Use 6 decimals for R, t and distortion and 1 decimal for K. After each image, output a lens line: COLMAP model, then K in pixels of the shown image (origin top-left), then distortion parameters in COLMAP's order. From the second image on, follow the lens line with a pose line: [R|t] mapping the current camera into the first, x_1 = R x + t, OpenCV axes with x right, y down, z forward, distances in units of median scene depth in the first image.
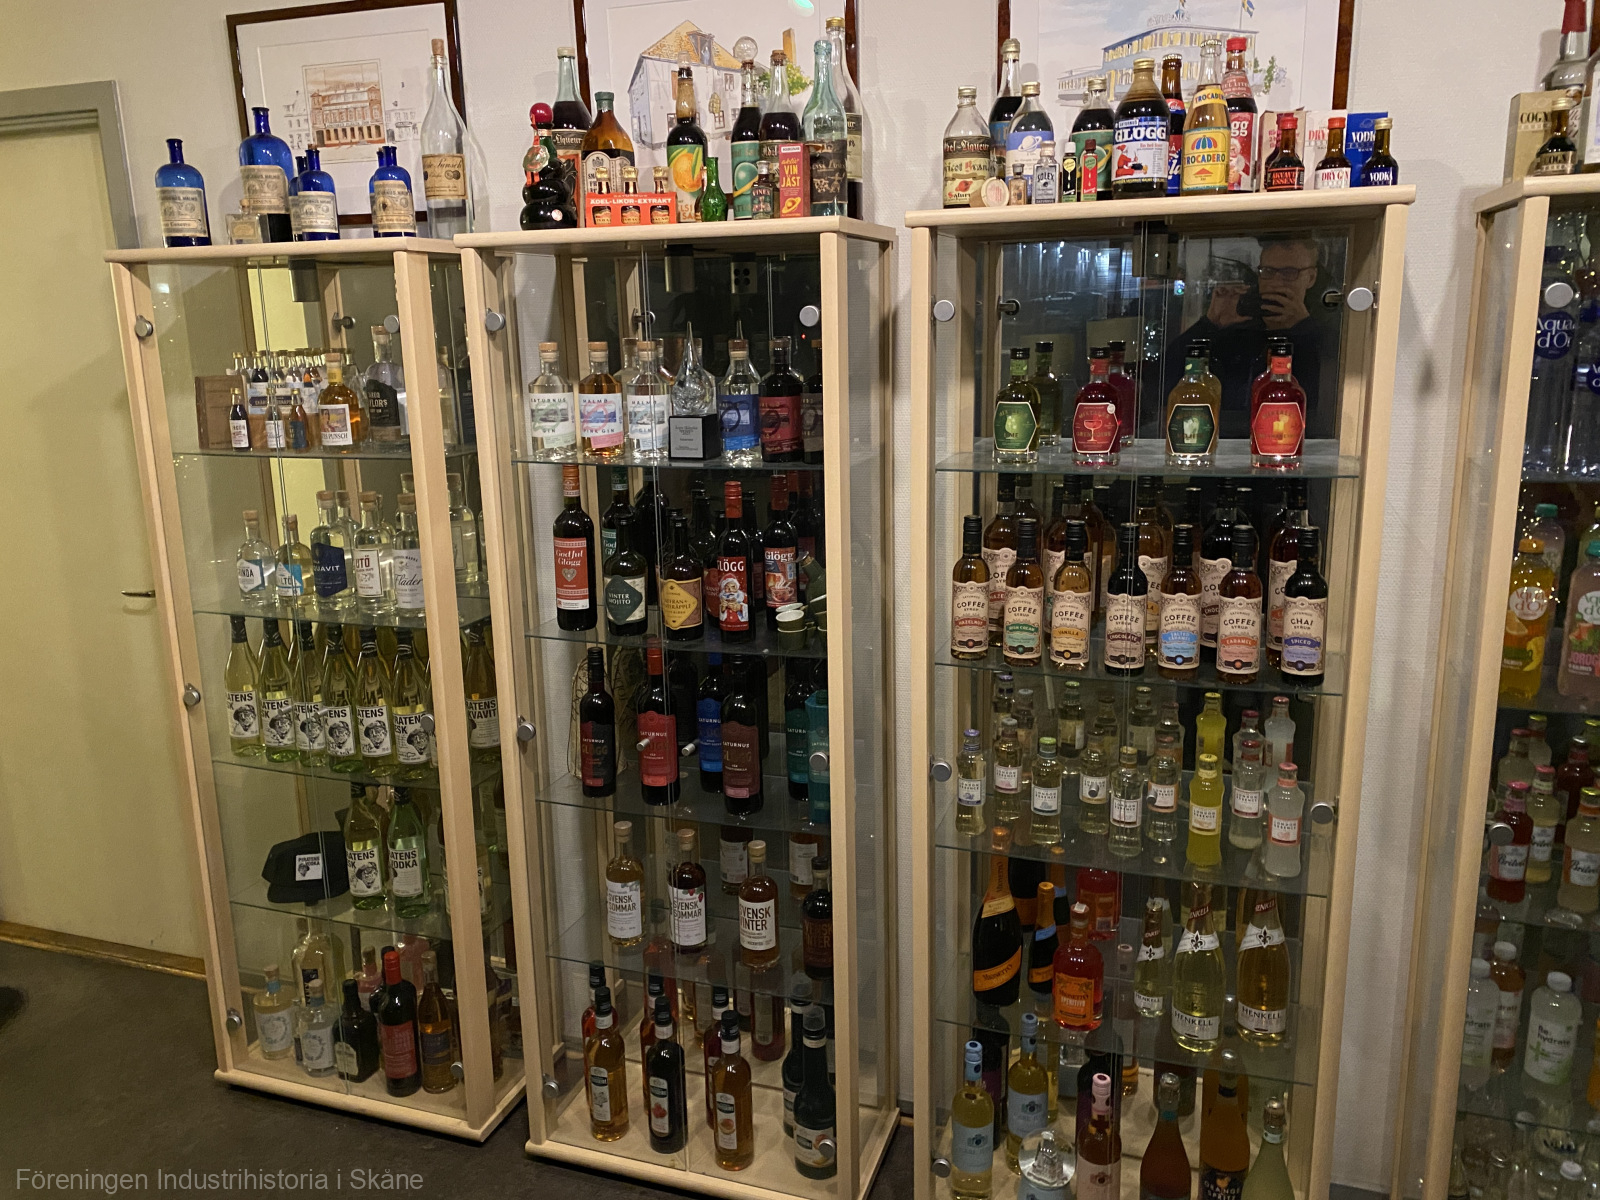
lens RADIAL K [[1223.8, 0, 793.5], [0, 1223.8, 590.1], [0, 0, 1]] dist [0.024451, -0.023984]
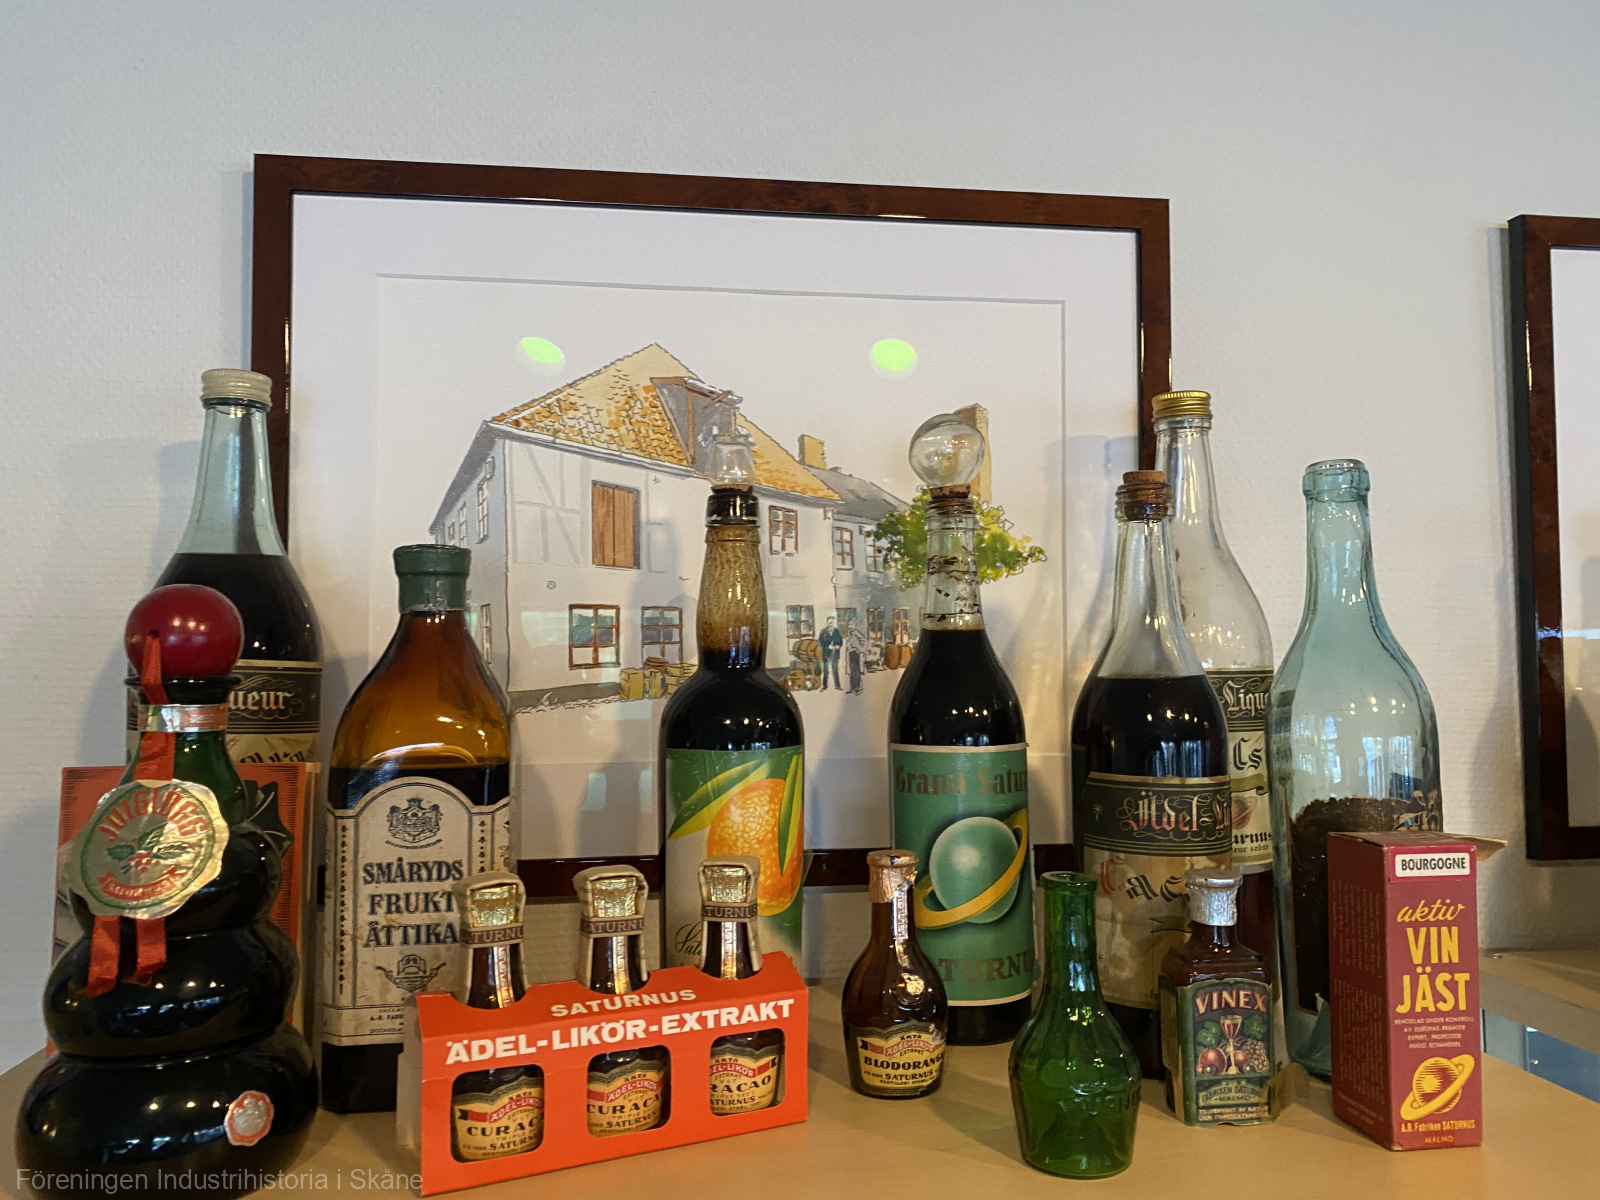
lens RADIAL K [[1223.8, 0, 813.0], [0, 1223.8, 590.5], [0, 0, 1]] dist [0.024451, -0.023984]
pose [[0.886179, 0.044370, 0.461214, -0.196897], [0.090561, 0.959620, -0.266323, -0.310248], [-0.454407, 0.277777, 0.846377, 0.723438]]
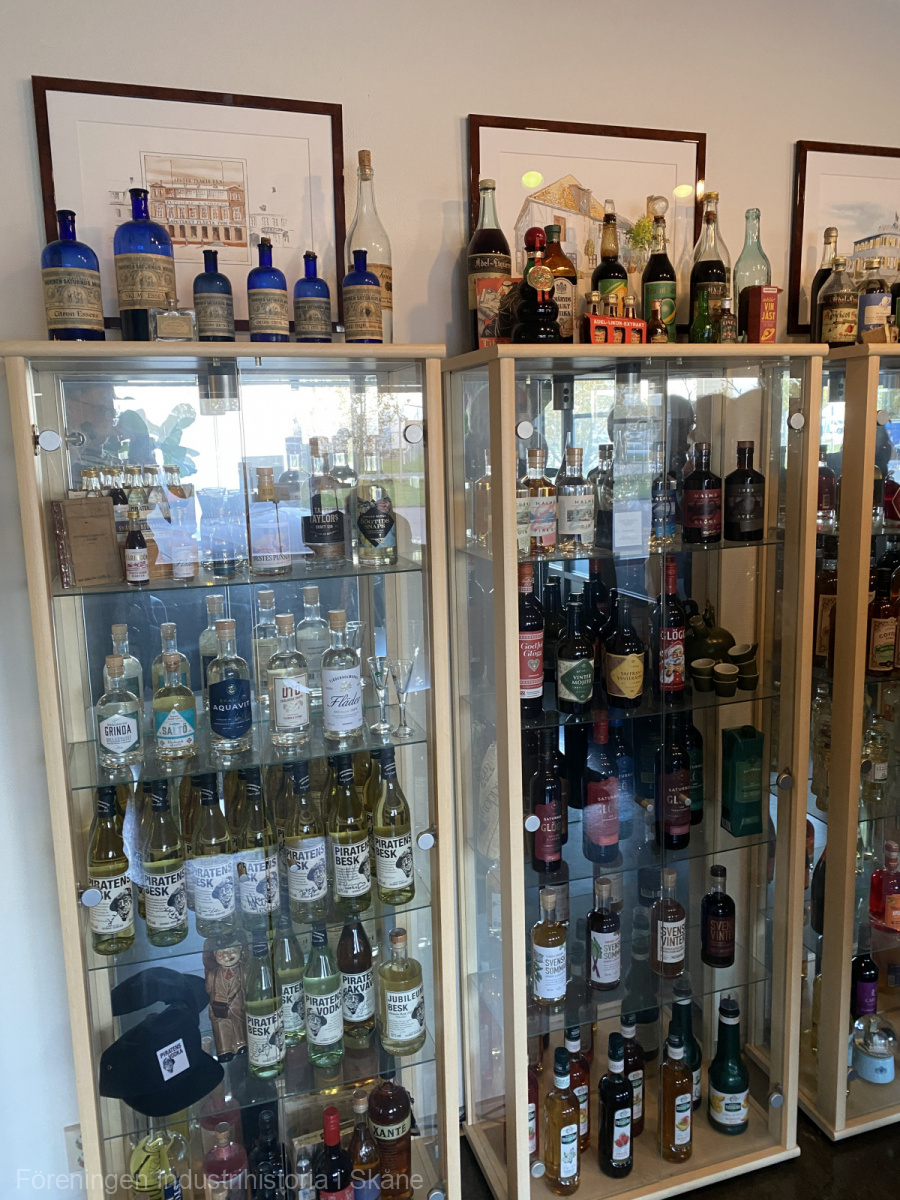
lens RADIAL K [[917.9, 0, 449.1], [0, 917.9, 590.0], [0, 0, 1]] dist [0.024451, -0.023984]
pose [[0.793943, -0.101312, 0.599492, -0.739179], [0.143073, 0.989462, -0.022263, -0.072888], [-0.590919, 0.103446, 0.800071, 0.413109]]
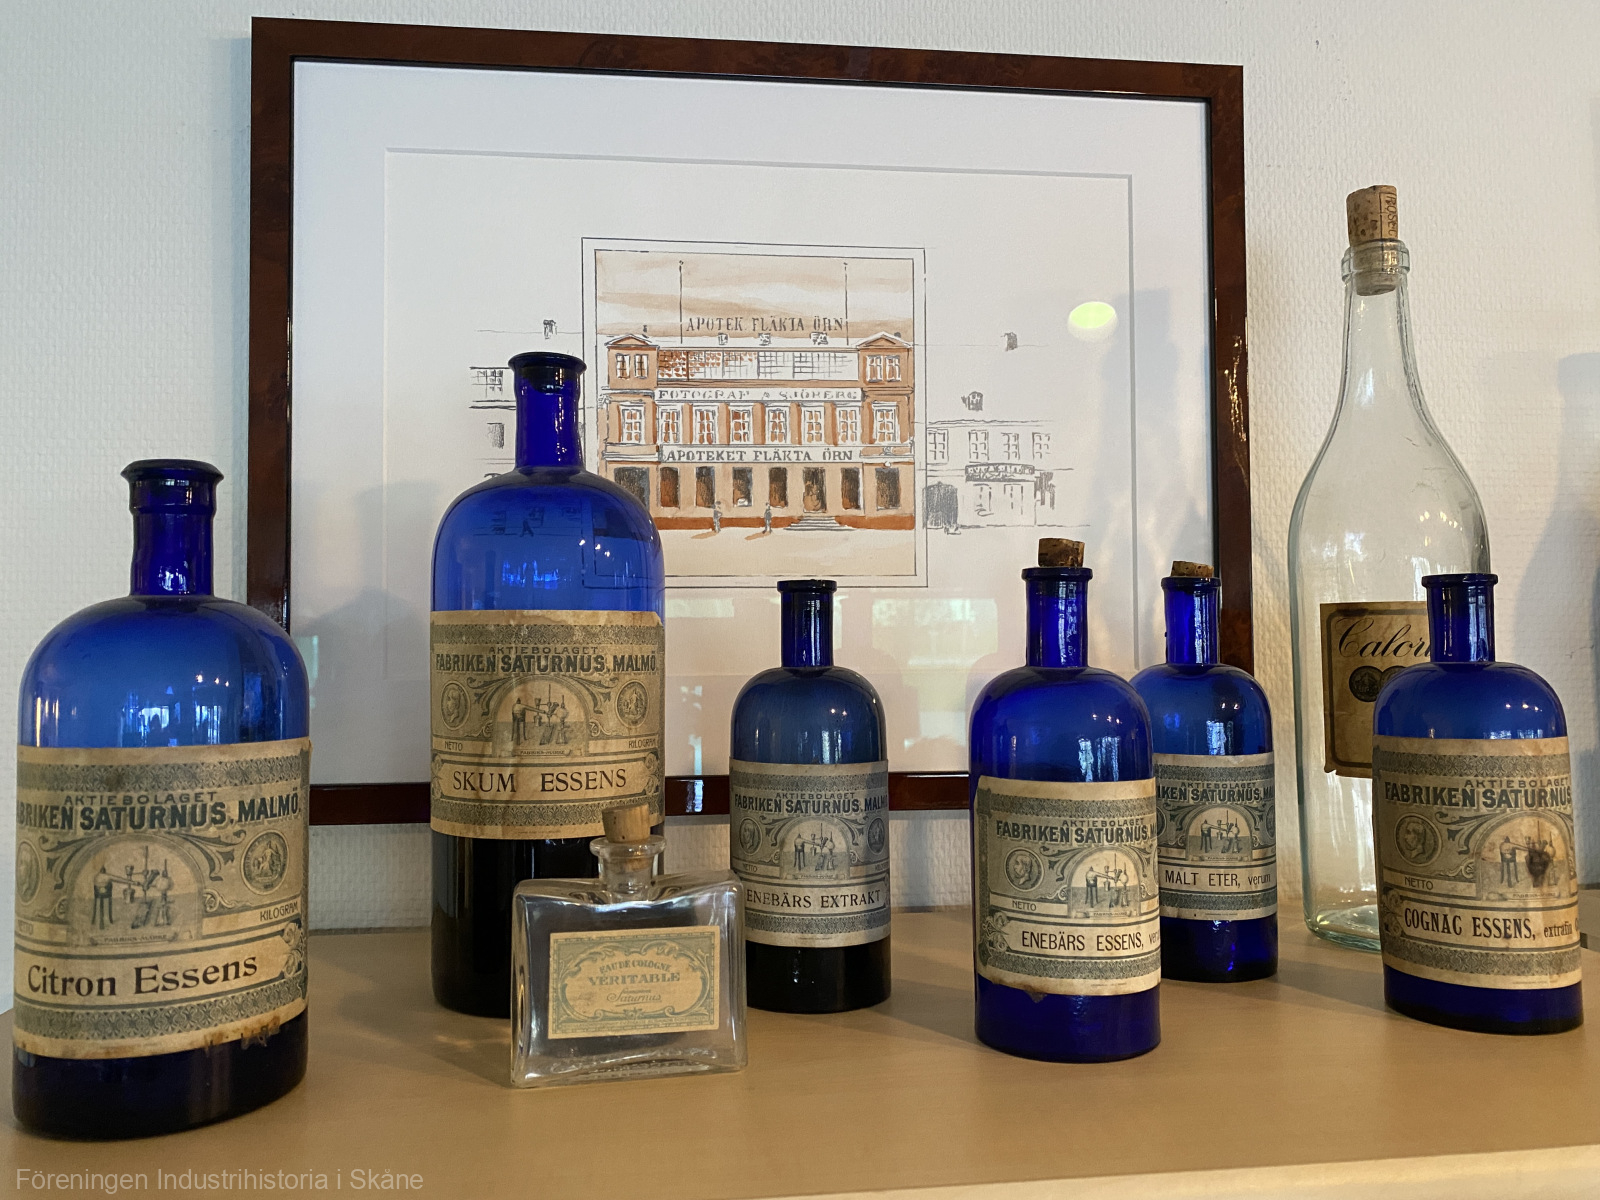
lens RADIAL K [[1223.8, 0, 793.0], [0, 1223.8, 609.9], [0, 0, 1]] dist [0.024451, -0.023984]
pose [[0.898755, 0.025089, 0.437732, -0.533236], [0.092637, 0.964957, -0.245511, -0.315570], [-0.428552, 0.261205, 0.864936, 0.873057]]
